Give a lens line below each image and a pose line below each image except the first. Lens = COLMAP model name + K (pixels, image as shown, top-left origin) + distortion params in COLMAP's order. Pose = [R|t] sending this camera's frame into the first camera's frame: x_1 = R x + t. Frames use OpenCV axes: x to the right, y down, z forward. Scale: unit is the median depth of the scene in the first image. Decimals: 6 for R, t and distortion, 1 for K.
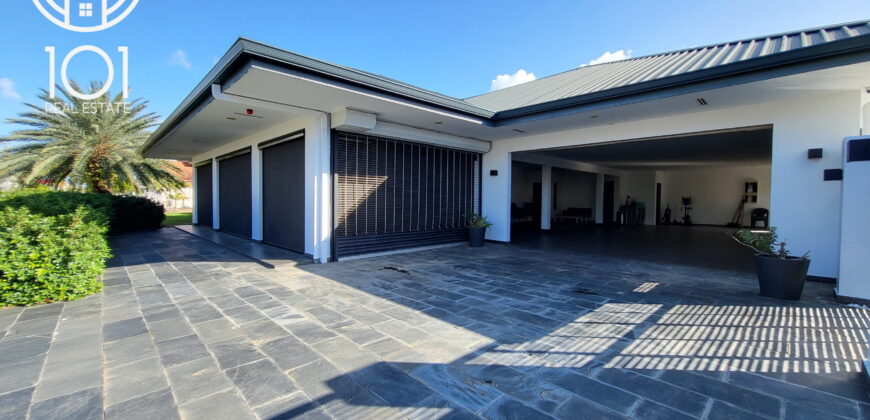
lens RADIAL K [[352.4, 0, 436.1], [0, 352.4, 209.2], [0, 0, 1]] dist [0.002761, 0.000062]
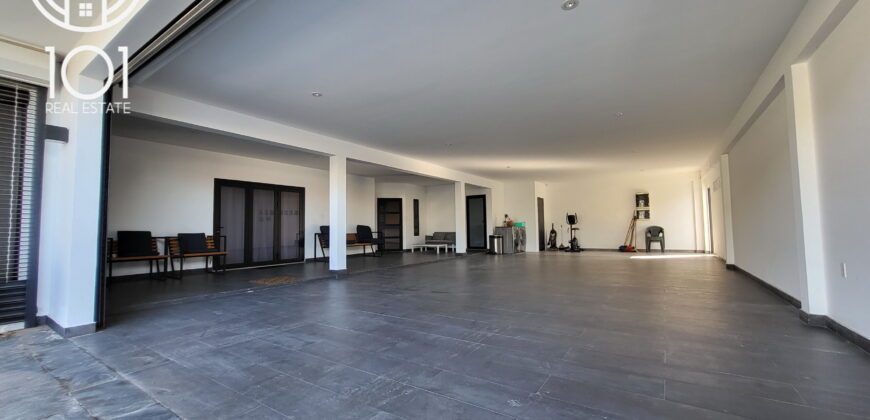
lens RADIAL K [[342.3, 0, 432.2], [0, 342.3, 209.7], [0, 0, 1]] dist [0.000586, 0.000075]
pose [[0.976916, -0.012071, 0.213284, 0.260063], [0.028745, 0.996750, -0.075249, 0.003584], [-0.211682, 0.079643, 0.974088, 0.344574]]
